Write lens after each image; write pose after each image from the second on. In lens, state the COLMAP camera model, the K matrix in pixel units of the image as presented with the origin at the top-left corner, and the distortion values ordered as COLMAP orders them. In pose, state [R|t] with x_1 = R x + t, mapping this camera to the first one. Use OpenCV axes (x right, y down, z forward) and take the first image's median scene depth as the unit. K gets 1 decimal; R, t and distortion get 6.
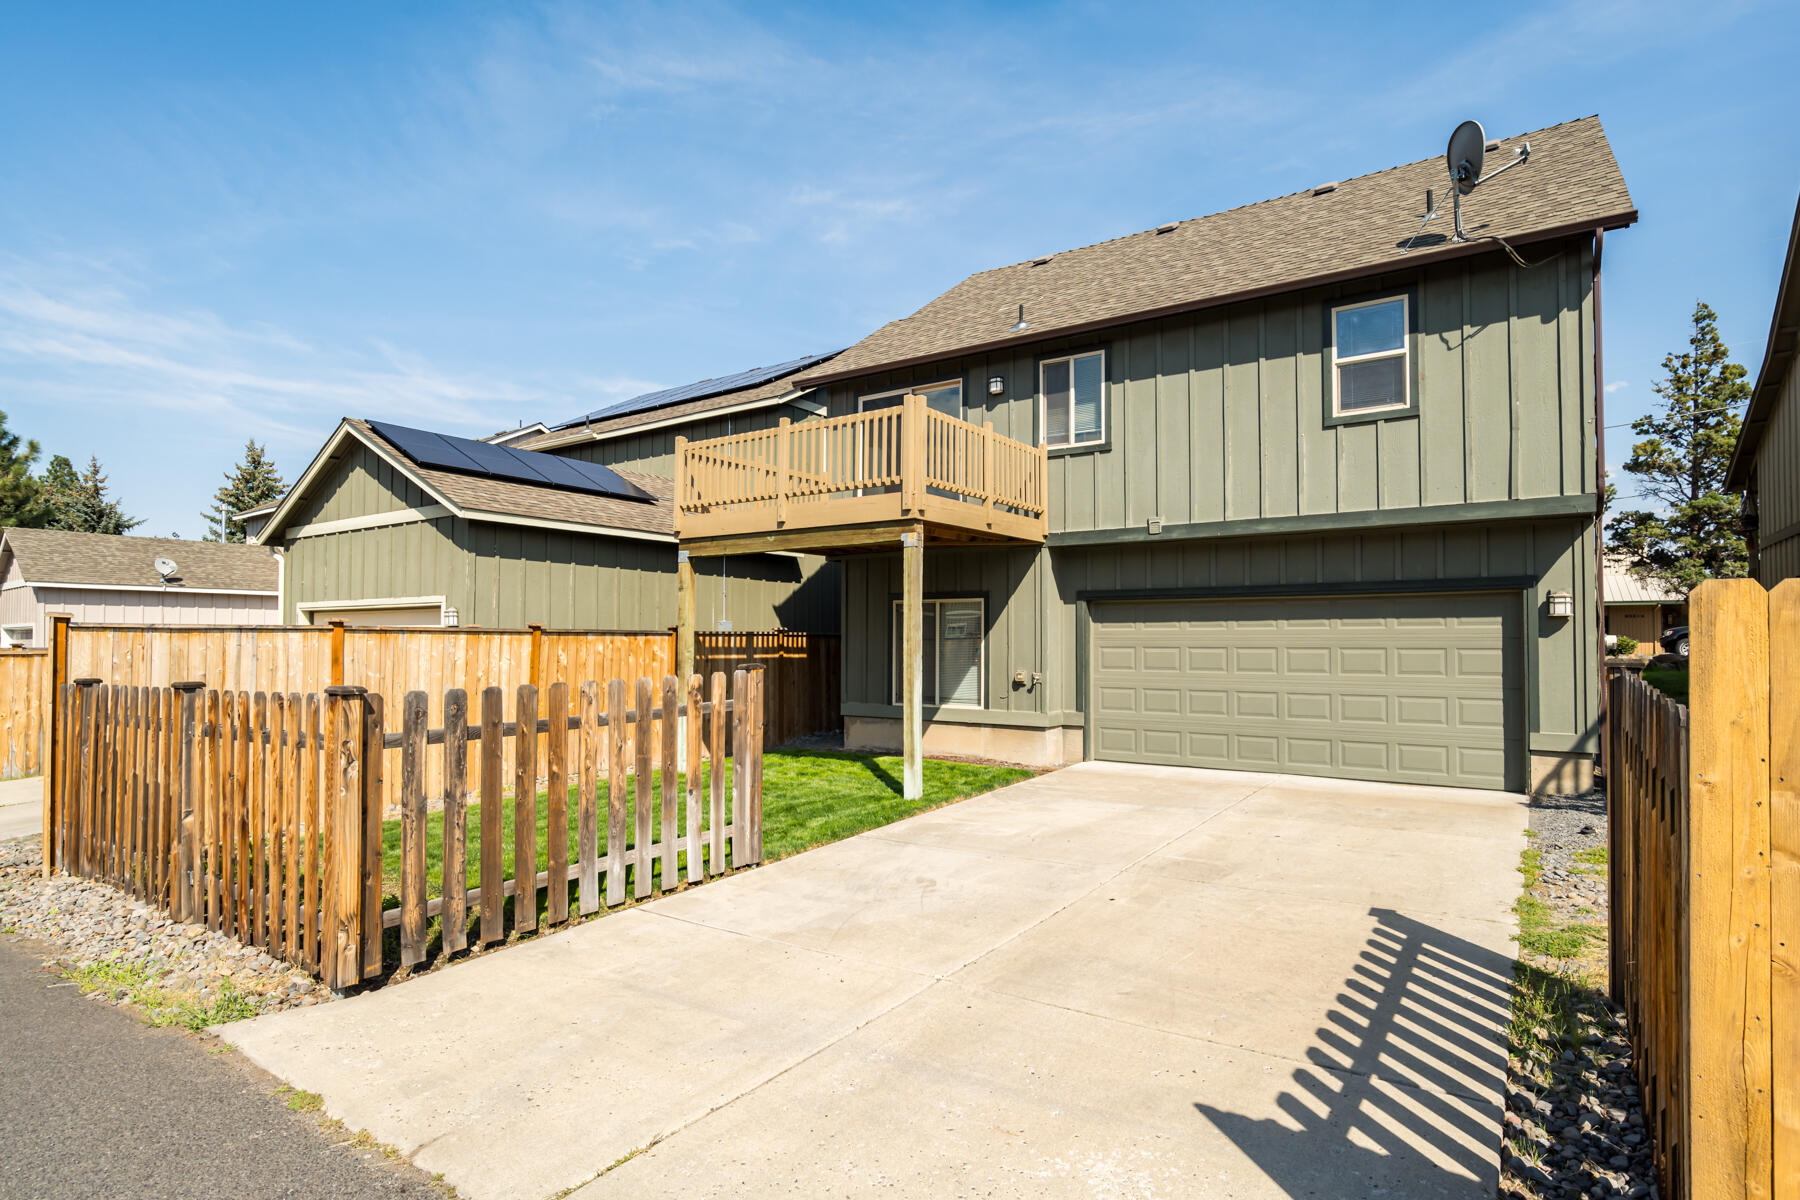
lens RADIAL K [[912.2, 0, 898.0], [0, 912.2, 604.0], [0, 0, 1]] dist [-0.010652, 0.001413]
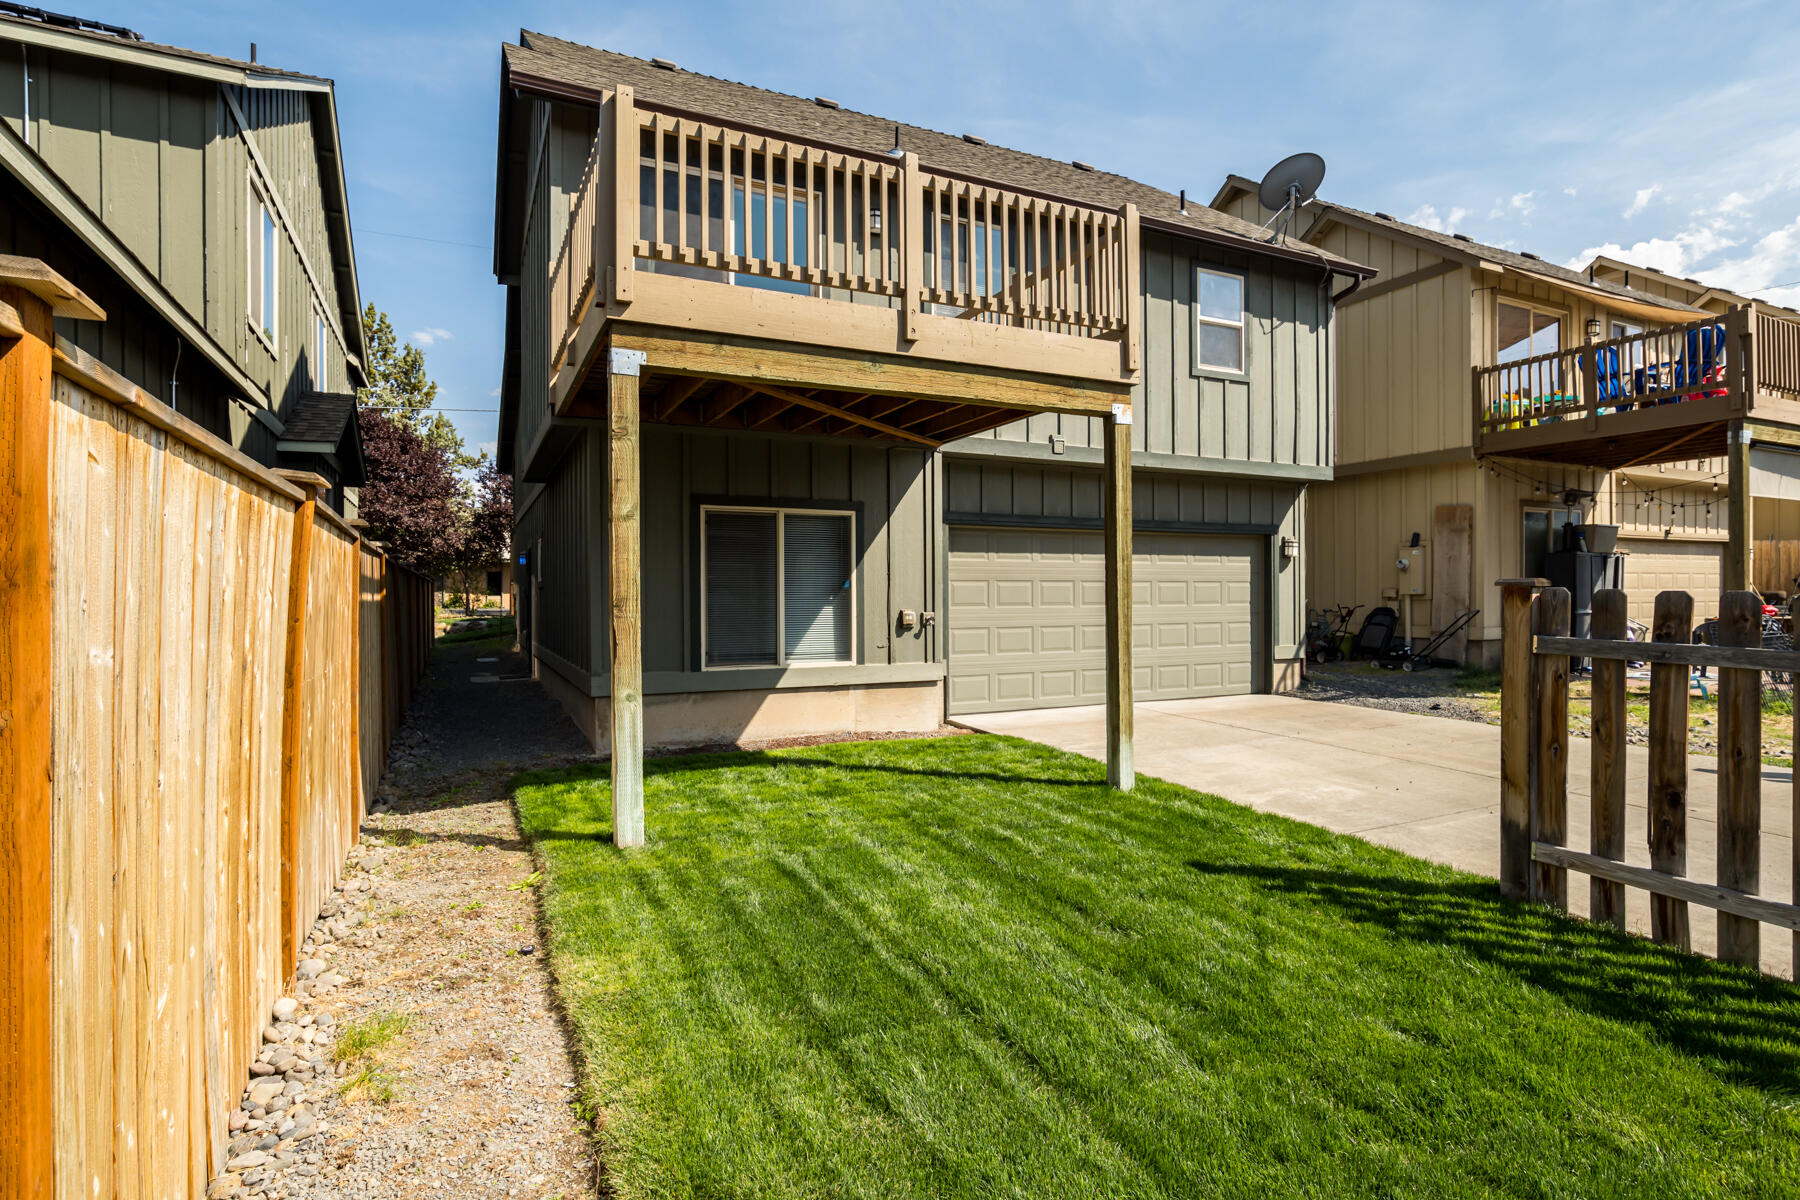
lens RADIAL K [[912.2, 0, 898.0], [0, 912.2, 604.0], [0, 0, 1]] dist [-0.010652, 0.001413]
pose [[0.490887, -0.004762, 0.871210, -0.650889], [-0.026493, 0.999441, 0.020390, 0.064365], [-0.870820, -0.033090, 0.490487, 0.769227]]
